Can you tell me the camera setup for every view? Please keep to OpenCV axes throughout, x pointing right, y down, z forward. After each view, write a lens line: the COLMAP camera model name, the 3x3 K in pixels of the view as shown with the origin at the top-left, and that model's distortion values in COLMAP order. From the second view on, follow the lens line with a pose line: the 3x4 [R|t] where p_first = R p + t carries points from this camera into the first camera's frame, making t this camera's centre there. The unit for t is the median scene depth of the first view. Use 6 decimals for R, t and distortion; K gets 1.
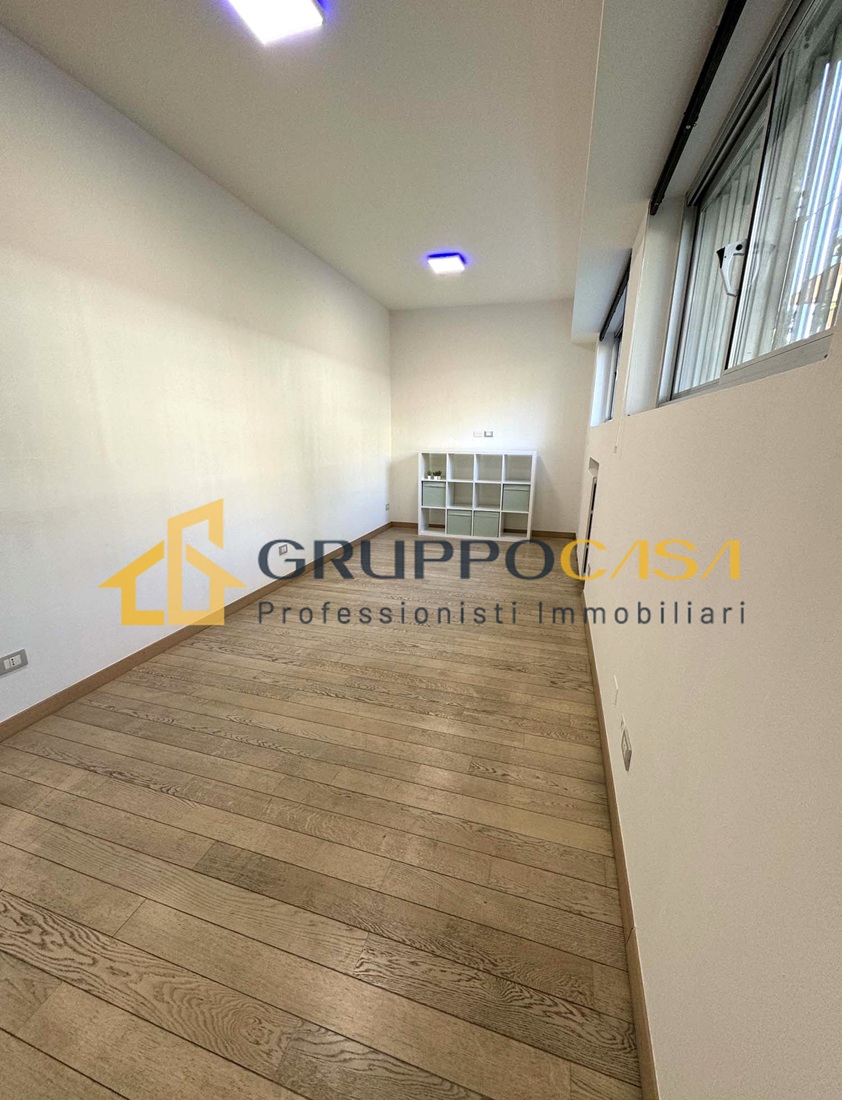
lens RADIAL K [[445.3, 0, 420.5], [0, 445.3, 561.8], [0, 0, 1]] dist [0.000290, 0.000266]
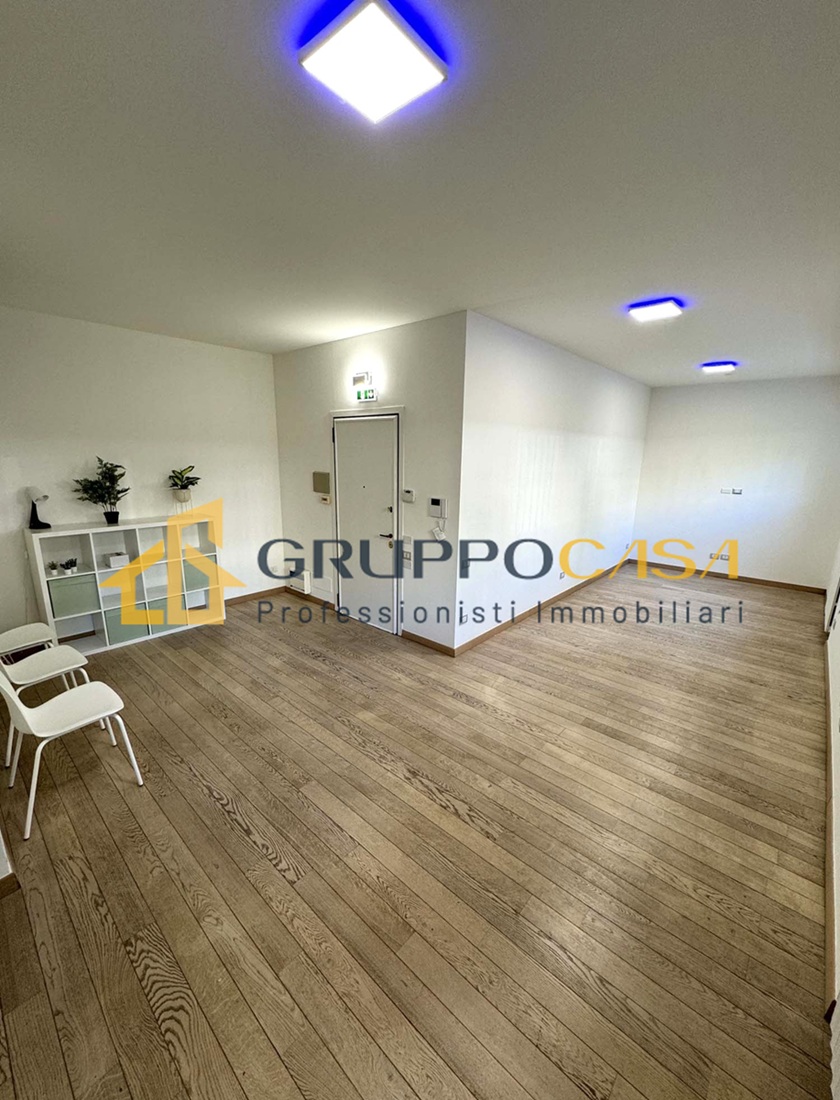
lens RADIAL K [[445.3, 0, 419.5], [0, 445.3, 561.8], [0, 0, 1]] dist [0.000290, 0.000266]
pose [[0.909432, 0.108213, -0.401527, -0.247813], [-0.124923, 0.992044, -0.015584, 0.015415], [0.396646, 0.064332, 0.915715, -0.781185]]
